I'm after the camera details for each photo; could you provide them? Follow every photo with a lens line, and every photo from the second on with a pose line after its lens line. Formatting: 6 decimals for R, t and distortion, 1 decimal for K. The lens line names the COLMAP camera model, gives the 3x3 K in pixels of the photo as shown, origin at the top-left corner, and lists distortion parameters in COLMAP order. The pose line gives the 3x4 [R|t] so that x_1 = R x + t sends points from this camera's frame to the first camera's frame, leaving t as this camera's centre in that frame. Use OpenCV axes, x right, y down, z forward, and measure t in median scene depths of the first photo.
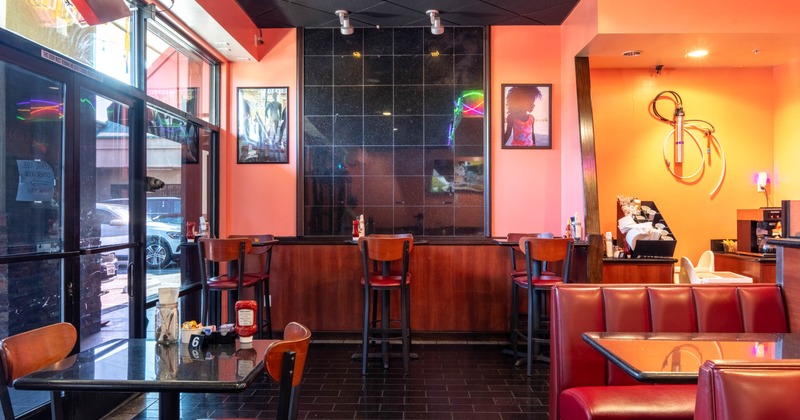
lens RADIAL K [[615.4, 0, 399.5], [0, 615.4, 209.9], [0, 0, 1]] dist [-0.019602, -0.004931]
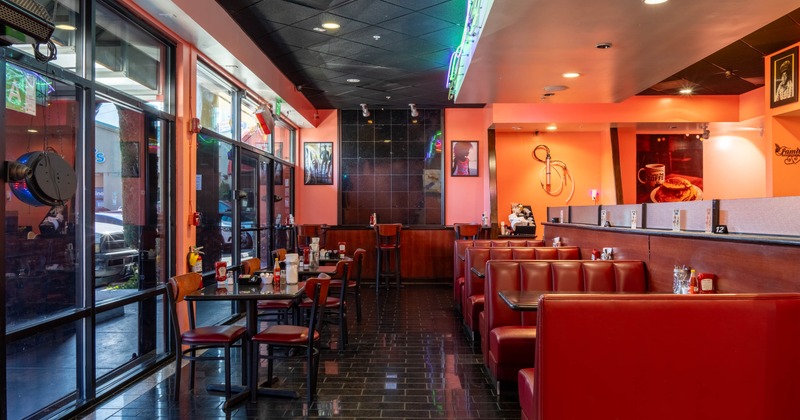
lens RADIAL K [[615.4, 0, 399.5], [0, 615.4, 210.4], [0, 0, 1]] dist [-0.019602, -0.004931]
pose [[0.999983, -0.001855, 0.005498, 0.004179], [0.001839, 0.999994, 0.002874, -0.005144], [-0.005504, -0.002864, 0.999981, -0.813852]]
